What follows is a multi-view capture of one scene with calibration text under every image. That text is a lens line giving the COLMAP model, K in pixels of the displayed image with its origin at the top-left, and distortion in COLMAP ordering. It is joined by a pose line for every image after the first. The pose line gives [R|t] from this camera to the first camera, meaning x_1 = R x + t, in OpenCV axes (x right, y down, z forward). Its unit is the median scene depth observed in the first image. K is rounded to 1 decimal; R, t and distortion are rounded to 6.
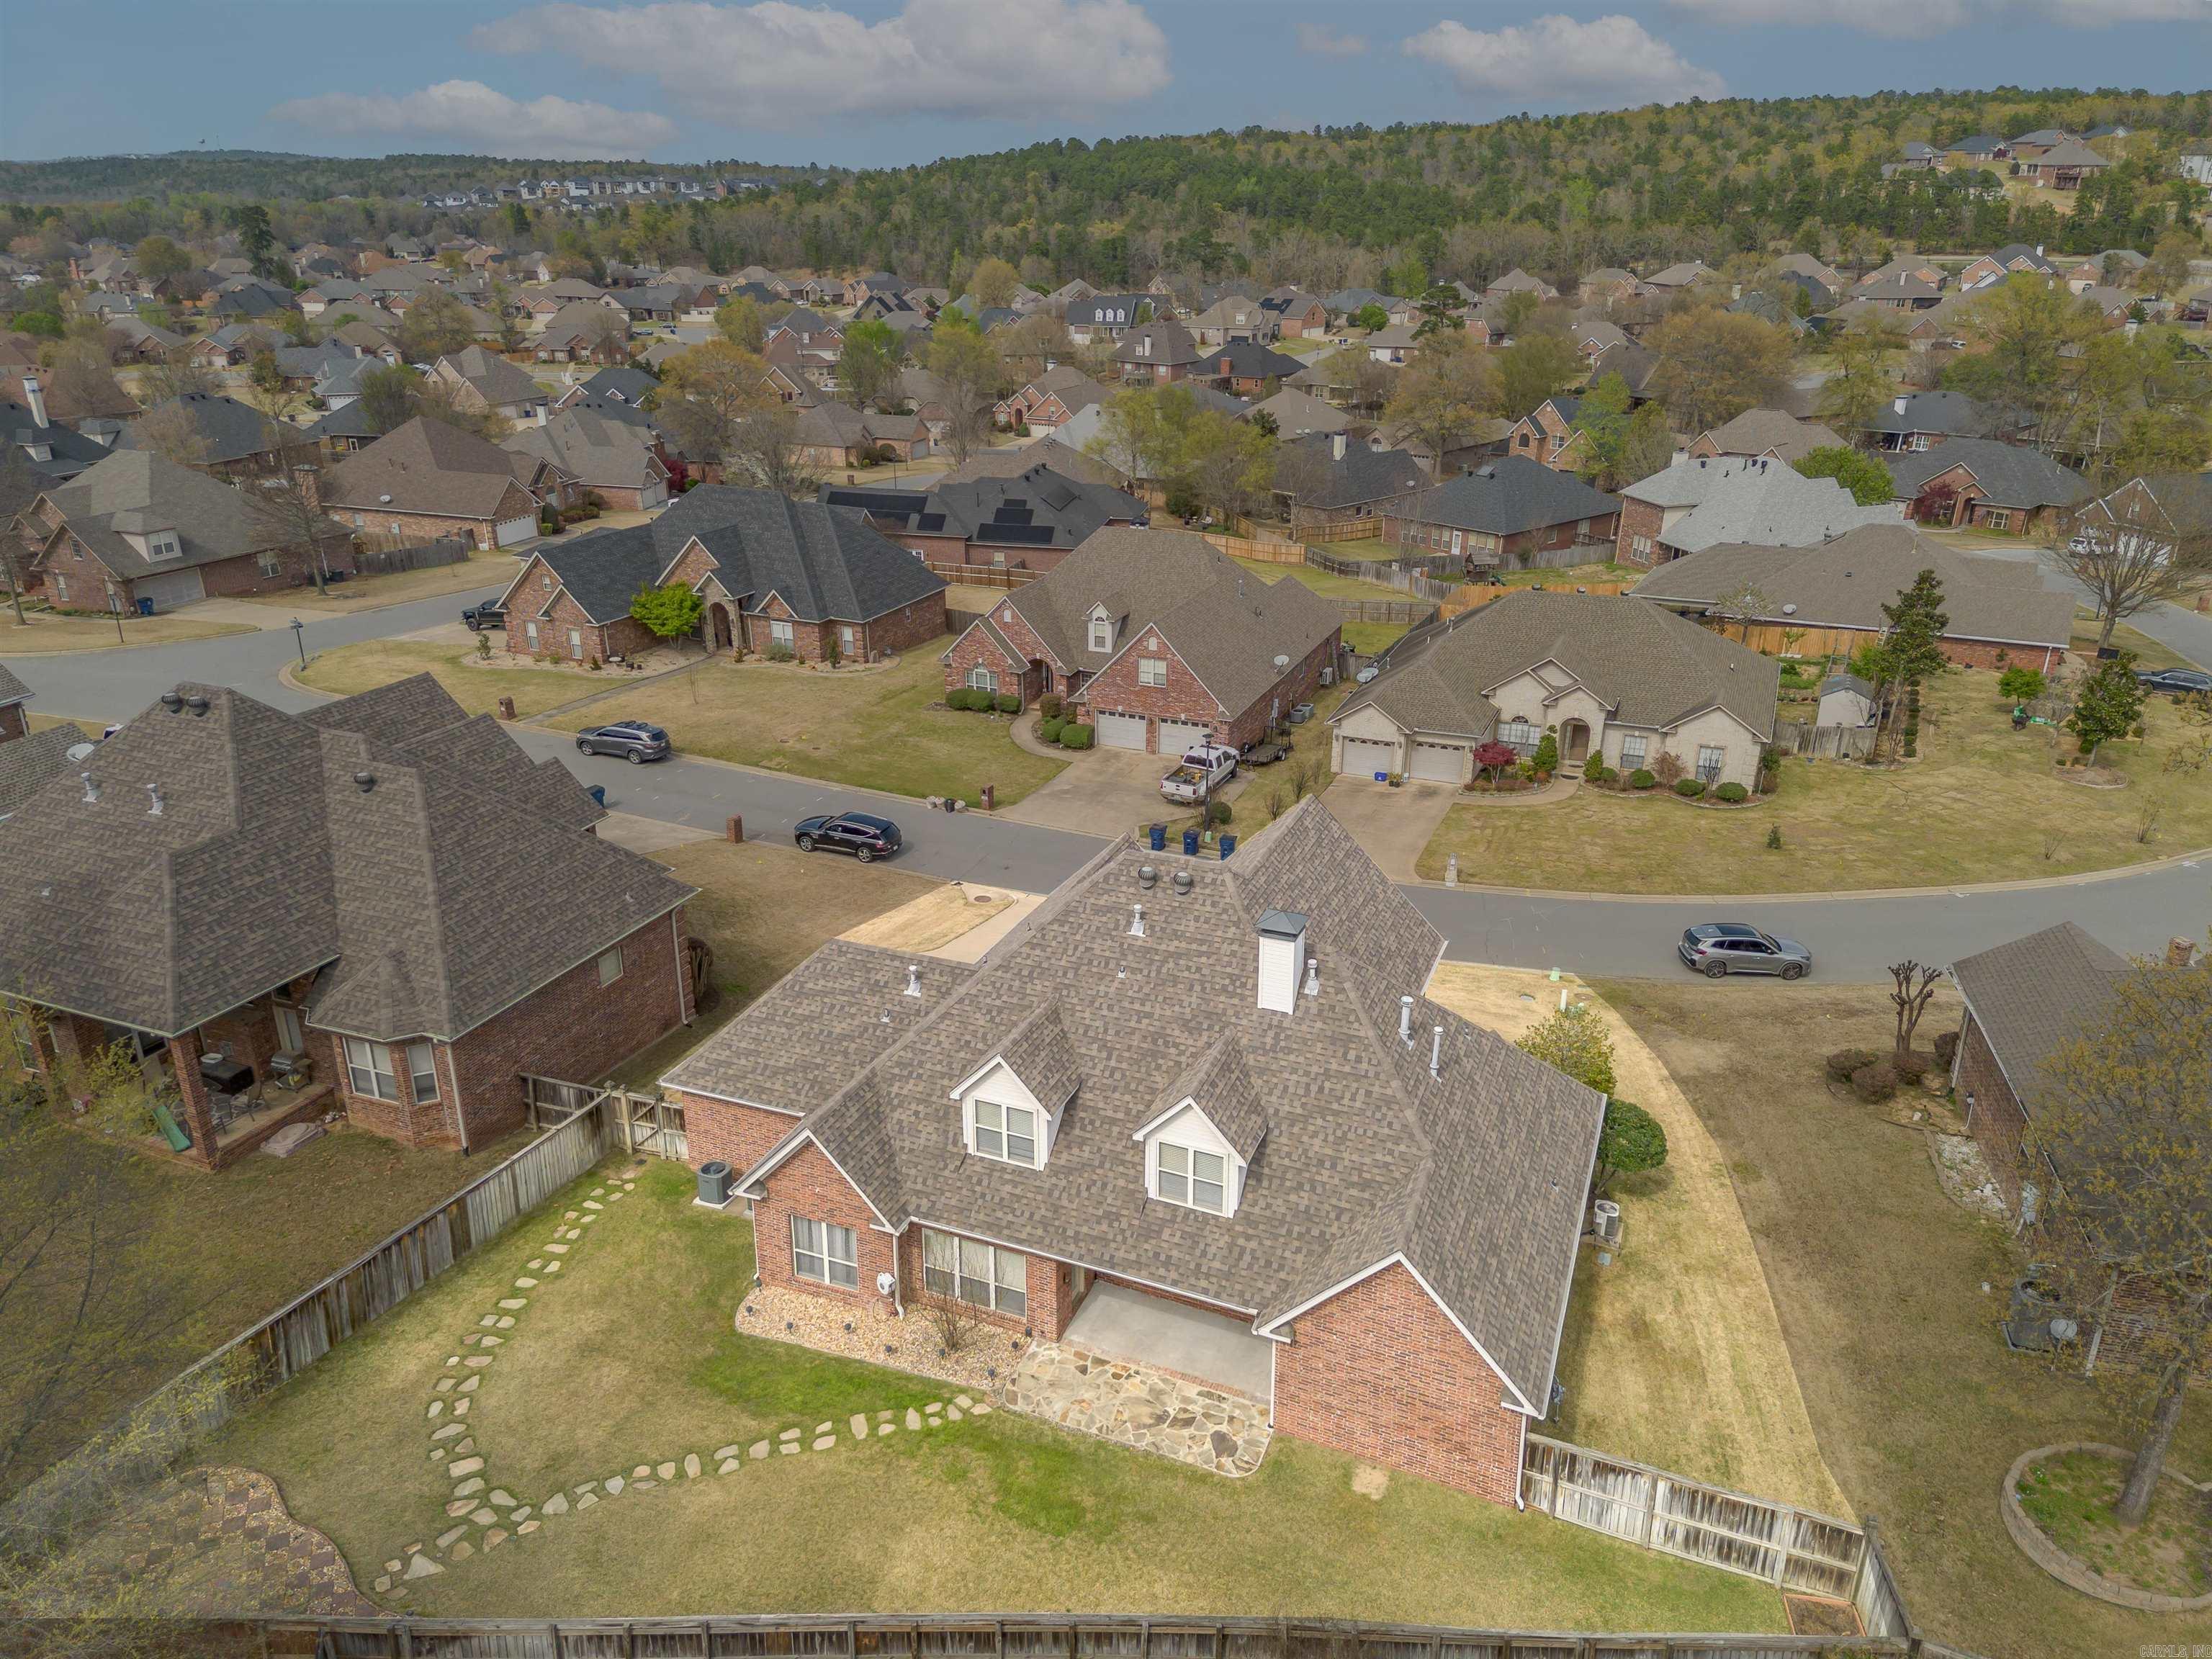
lens RADIAL K [[1741.5, 0, 1106.0], [0, 1741.5, 829.5], [0, 0, 1]] dist [0.292700, -0.388240]
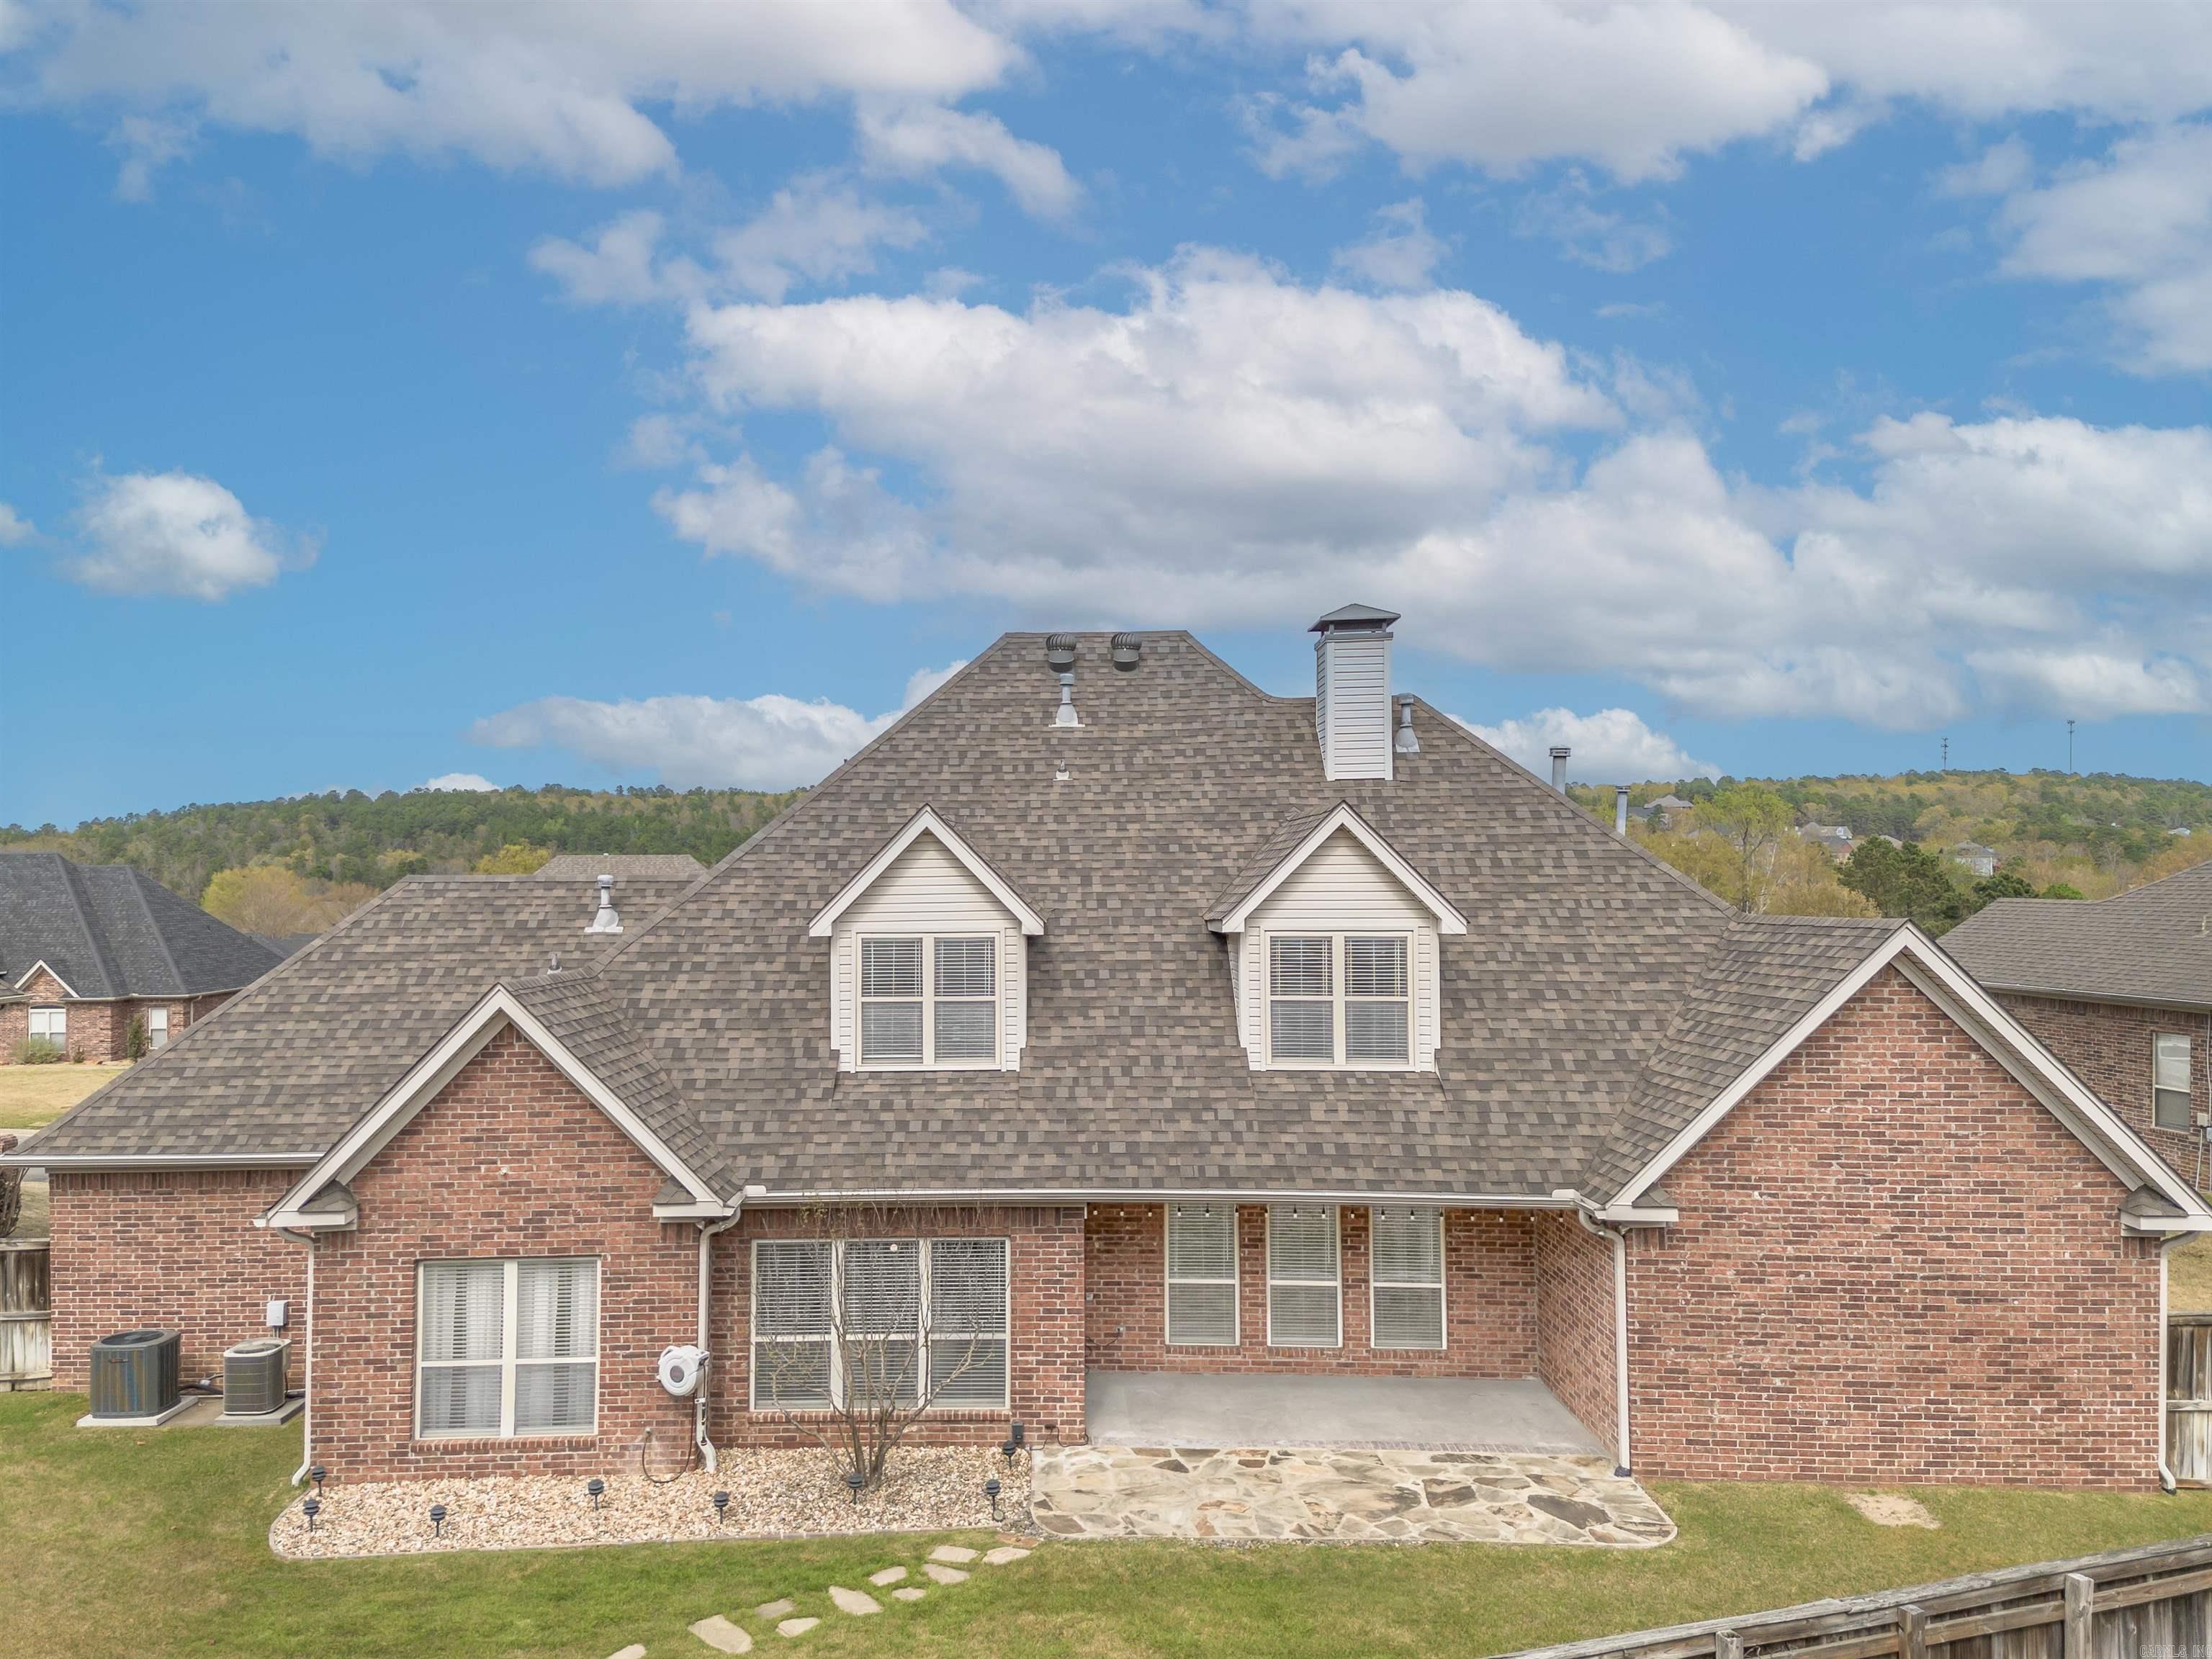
lens RADIAL K [[1741.5, 0, 1106.0], [0, 1741.5, 829.5], [0, 0, 1]] dist [0.292700, -0.388240]
pose [[0.922002, -0.002841, 0.387174, -0.197129], [0.149302, 0.925247, -0.348751, 0.301131], [-0.357241, 0.379355, 0.853504, 0.545934]]
